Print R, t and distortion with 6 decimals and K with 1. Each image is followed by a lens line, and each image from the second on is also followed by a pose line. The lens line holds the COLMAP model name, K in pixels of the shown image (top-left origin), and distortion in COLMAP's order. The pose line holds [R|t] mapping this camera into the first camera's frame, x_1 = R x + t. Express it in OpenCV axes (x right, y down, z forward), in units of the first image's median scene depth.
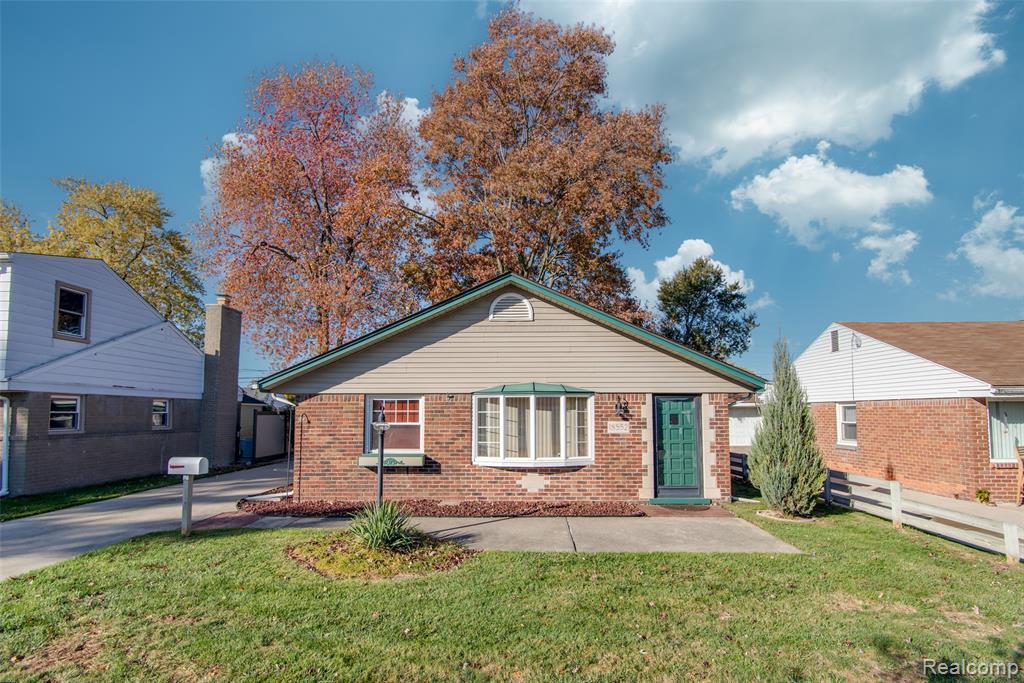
lens RADIAL K [[518.1, 0, 524.0], [0, 518.1, 369.2], [0, 0, 1]] dist [0.006688, -0.002968]
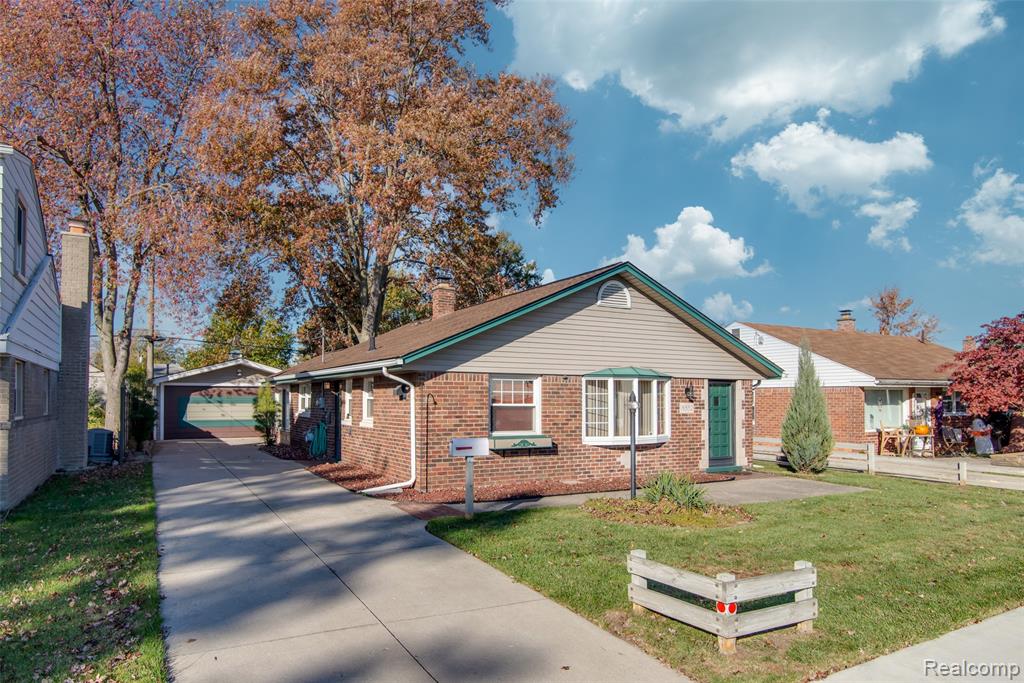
lens RADIAL K [[643.3, 0, 513.6], [0, 643.3, 367.9], [0, 0, 1]] dist [-0.009678, -0.001549]
pose [[0.863691, 0.029429, 0.503163, -0.860839], [-0.048085, 0.998552, 0.024137, 0.007904], [-0.501723, -0.045041, 0.863855, -0.028600]]
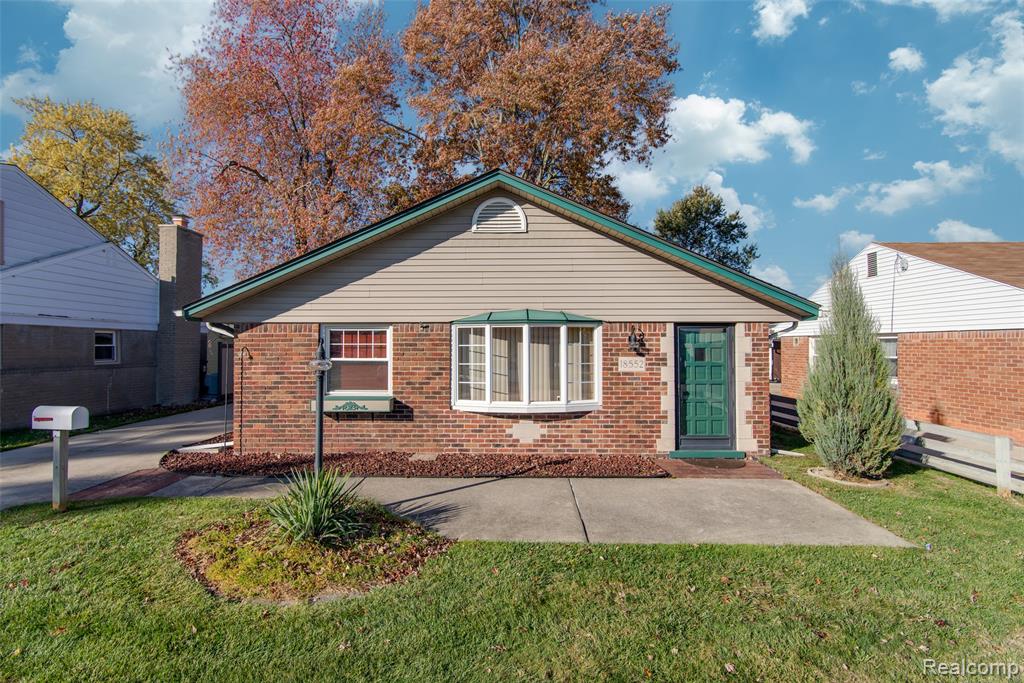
lens RADIAL K [[518.1, 0, 512.5], [0, 518.1, 330.3], [0, 0, 1]] dist [0.006688, -0.002968]
pose [[0.999980, 0.000719, -0.006272, 0.000590], [-0.000389, 0.998625, 0.052423, 0.016611], [0.006301, -0.052419, 0.998605, 0.191864]]
